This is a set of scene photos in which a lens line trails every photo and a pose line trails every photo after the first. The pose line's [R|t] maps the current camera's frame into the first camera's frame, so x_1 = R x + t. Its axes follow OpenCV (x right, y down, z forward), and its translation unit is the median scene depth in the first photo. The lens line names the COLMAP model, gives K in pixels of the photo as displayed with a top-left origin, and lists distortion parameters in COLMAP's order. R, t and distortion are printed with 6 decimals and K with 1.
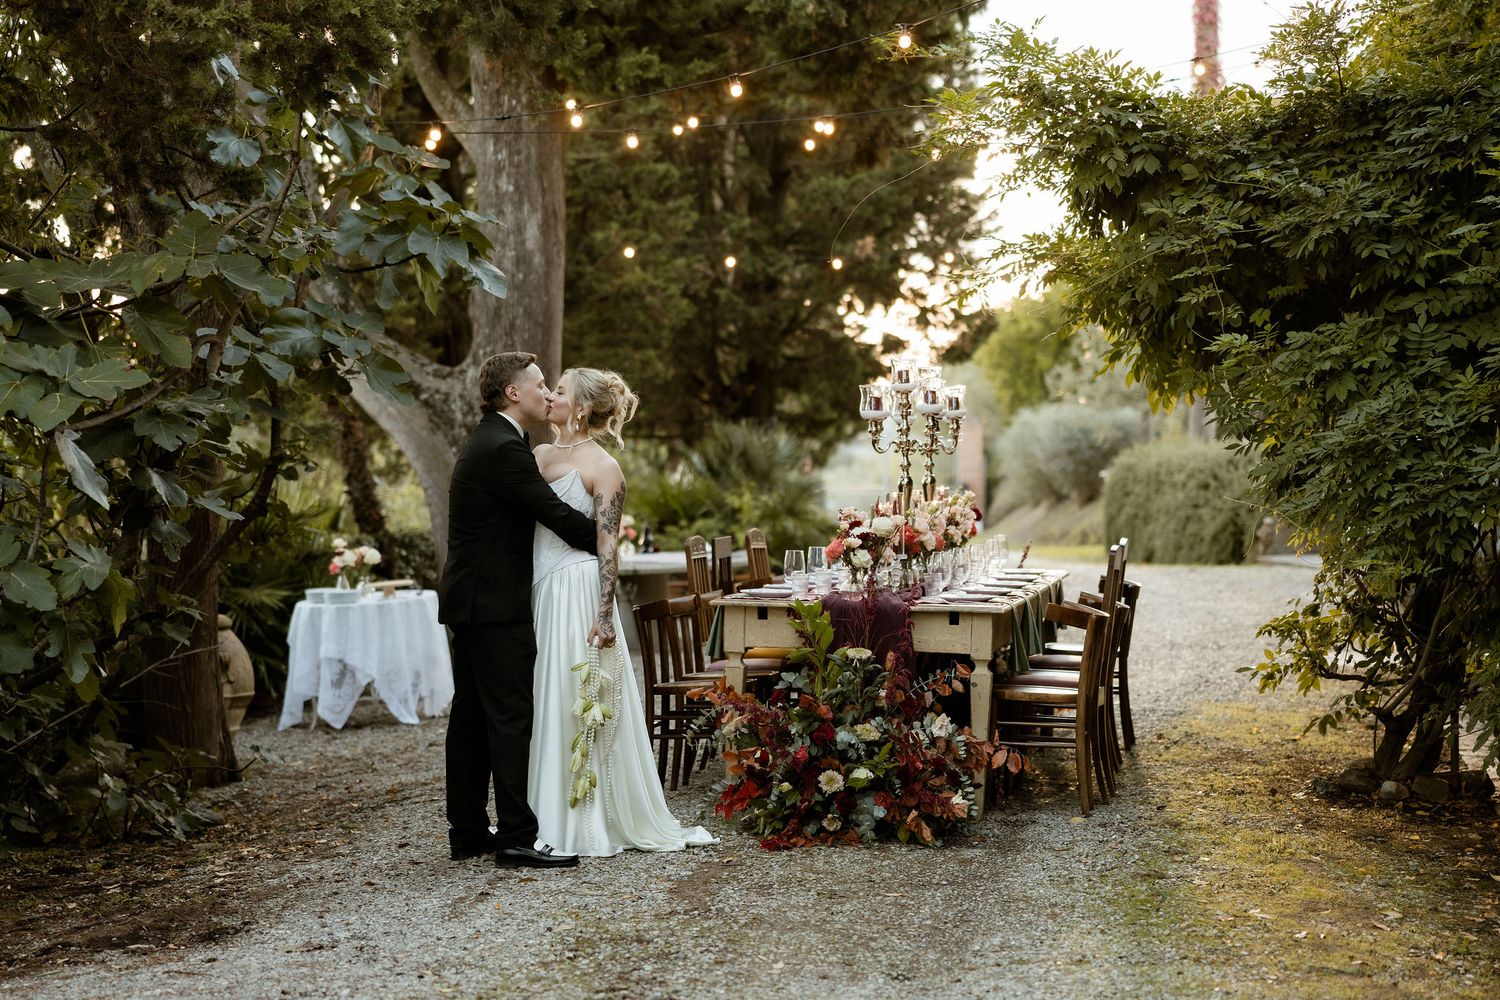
lens RADIAL K [[3029.1, 0, 750.0], [0, 3029.1, 500.0], [0, 0, 1]] dist [0.008497, -0.084705]
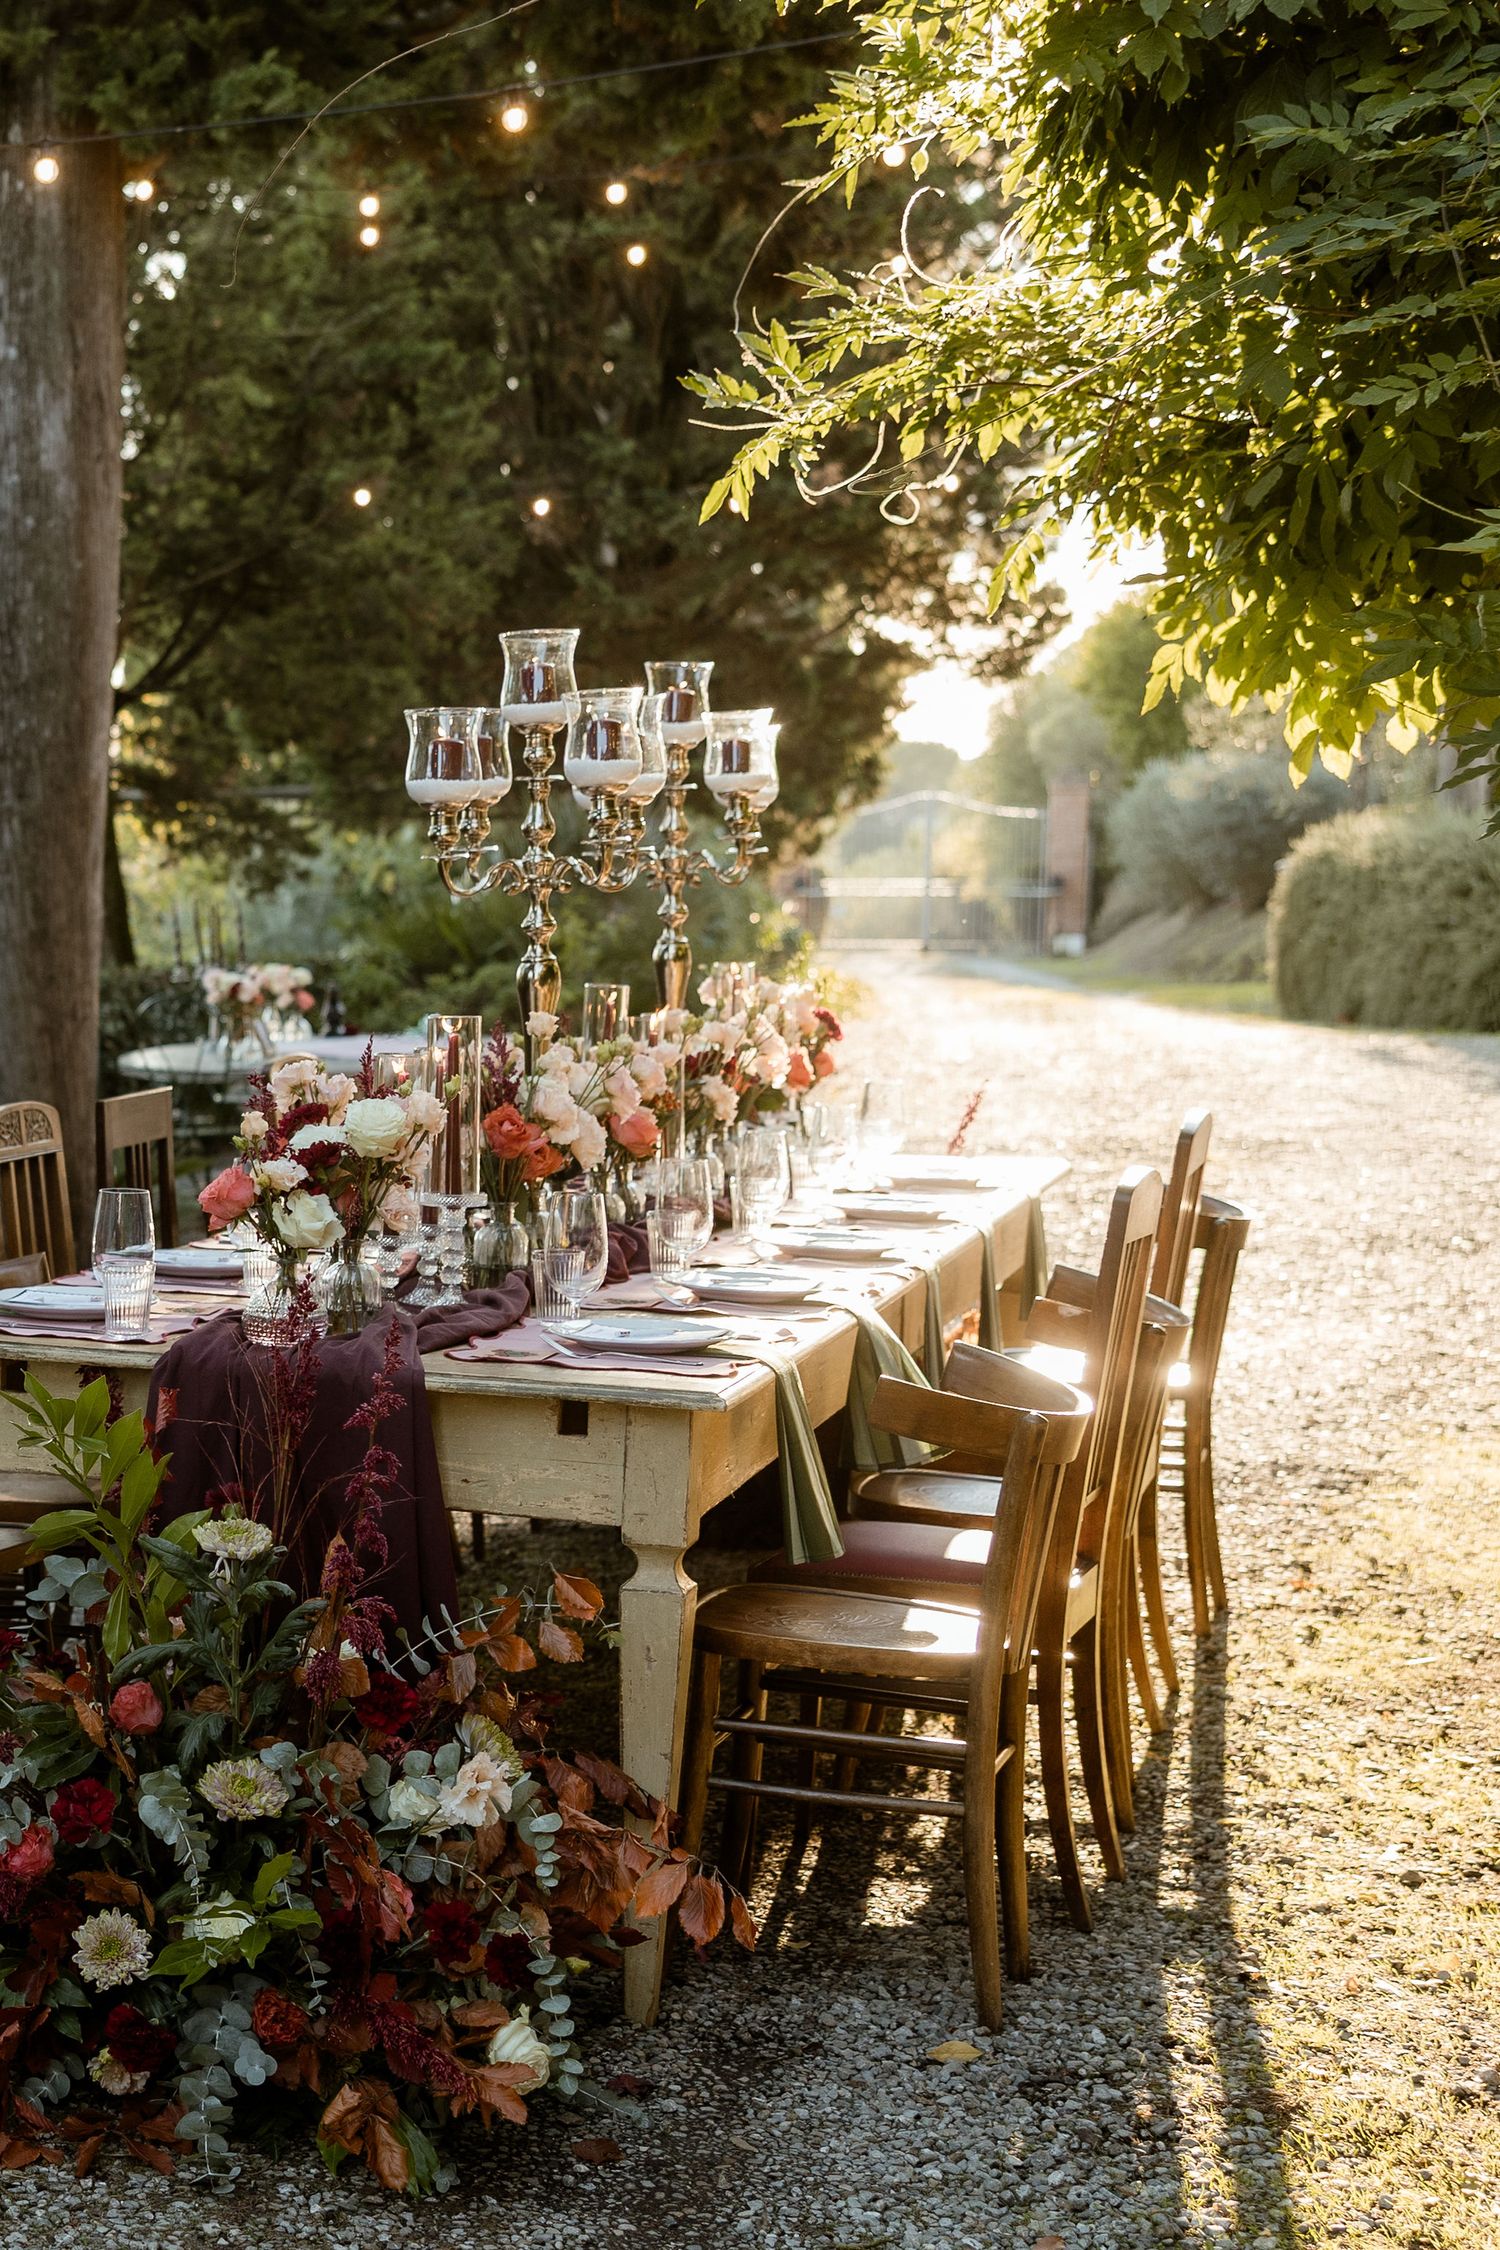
lens RADIAL K [[1504.7, 0, 749.1], [0, 1504.7, 926.0], [0, 0, 1]] dist [0.007096, 0.001531]
pose [[0.953230, 0.020033, -0.301583, 0.130114], [0.004550, 0.996737, 0.080592, -0.026203], [0.302213, -0.078194, 0.950028, 0.831230]]
